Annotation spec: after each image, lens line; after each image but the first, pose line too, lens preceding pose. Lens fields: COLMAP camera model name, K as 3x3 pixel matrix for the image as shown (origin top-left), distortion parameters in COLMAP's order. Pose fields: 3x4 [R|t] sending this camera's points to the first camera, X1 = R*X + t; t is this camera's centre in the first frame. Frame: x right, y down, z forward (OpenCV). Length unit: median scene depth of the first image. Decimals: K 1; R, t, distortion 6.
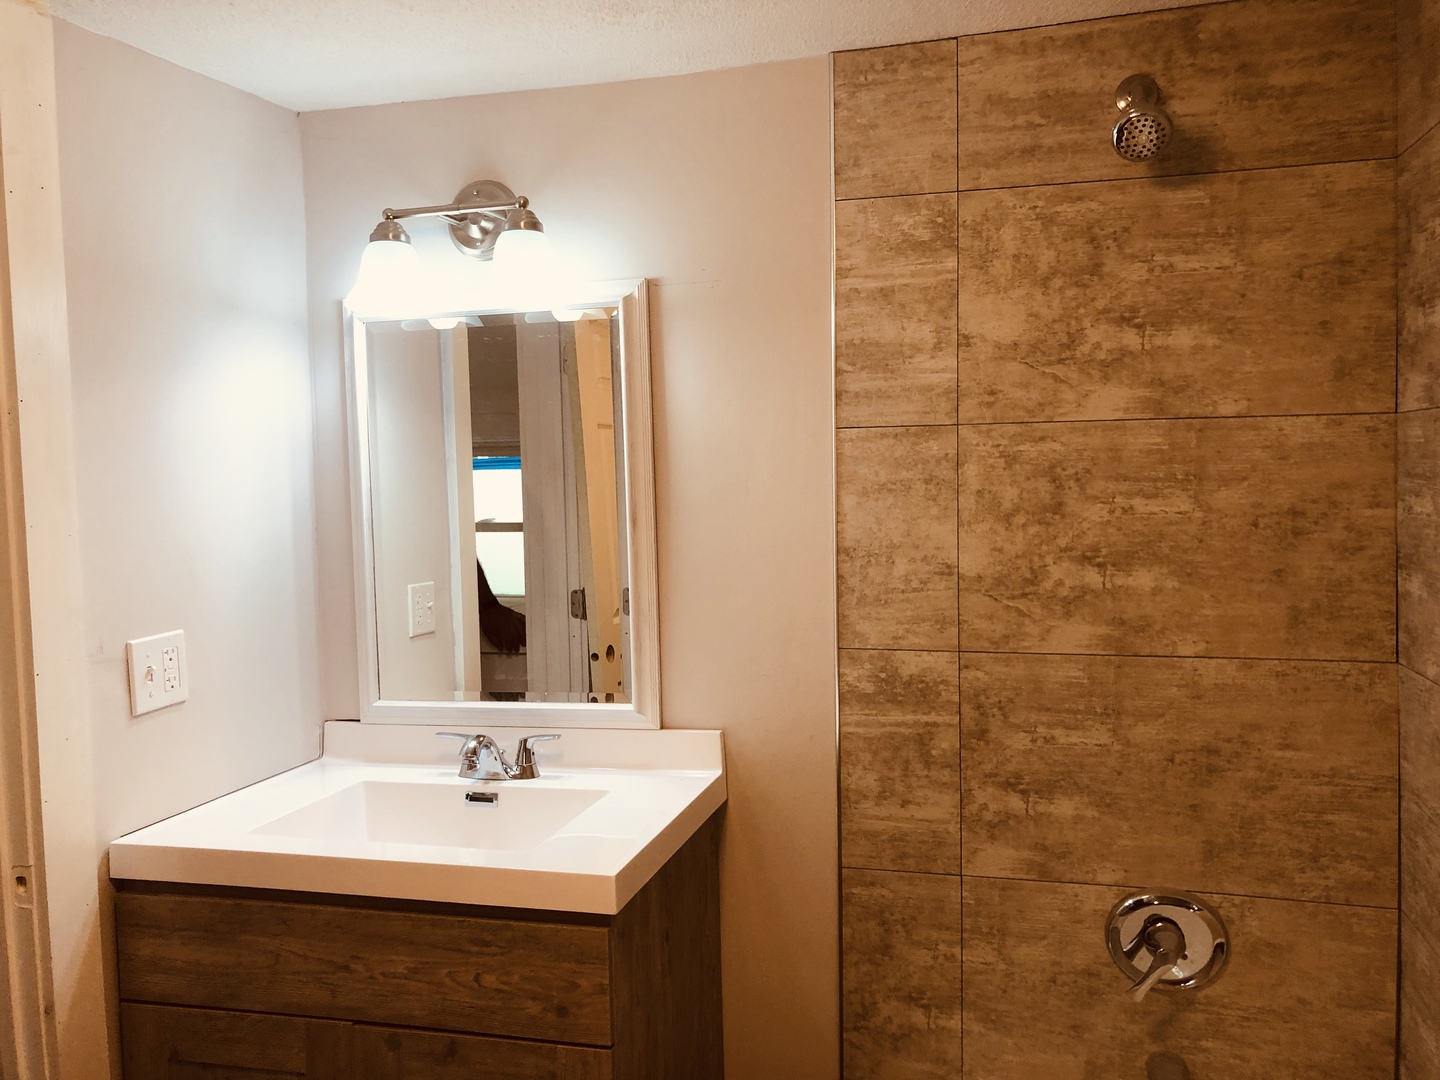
lens RADIAL K [[1185.8, 0, 721.7], [0, 1185.8, 511.4], [0, 0, 1]] dist [0.031378, -0.033274]
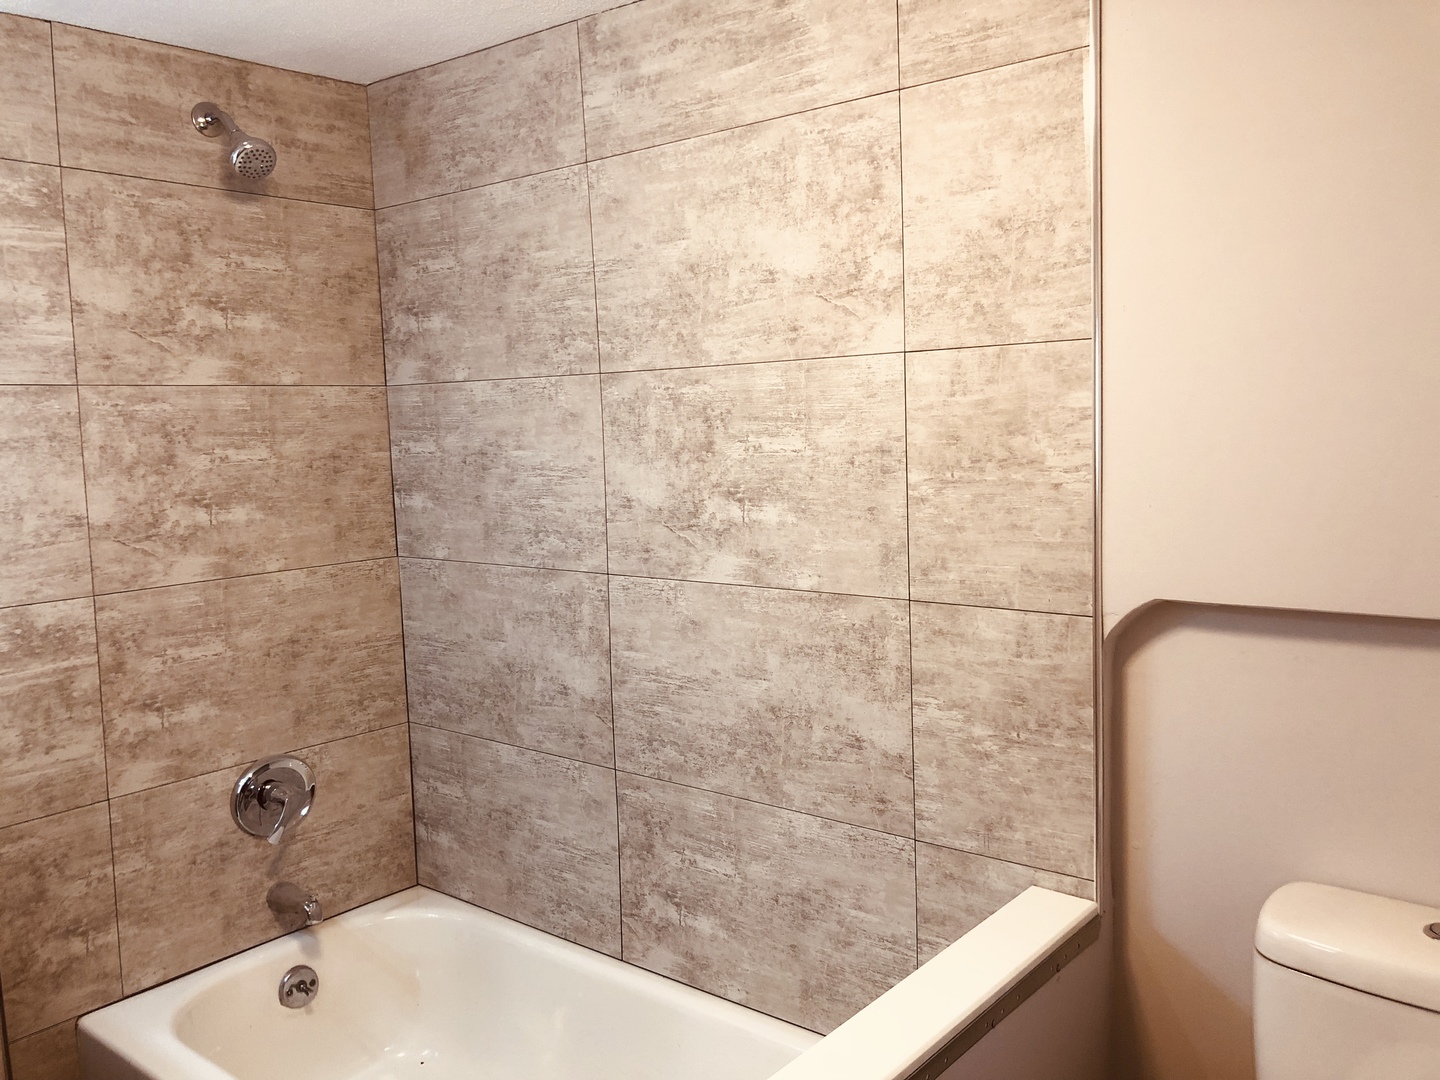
lens RADIAL K [[1185.8, 0, 721.7], [0, 1185.8, 511.4], [0, 0, 1]] dist [0.031378, -0.033274]
pose [[0.405090, -0.066928, 0.911824, -0.563439], [0.059581, 0.997130, 0.046720, 0.025174], [-0.912333, 0.035402, 0.407915, 0.033092]]
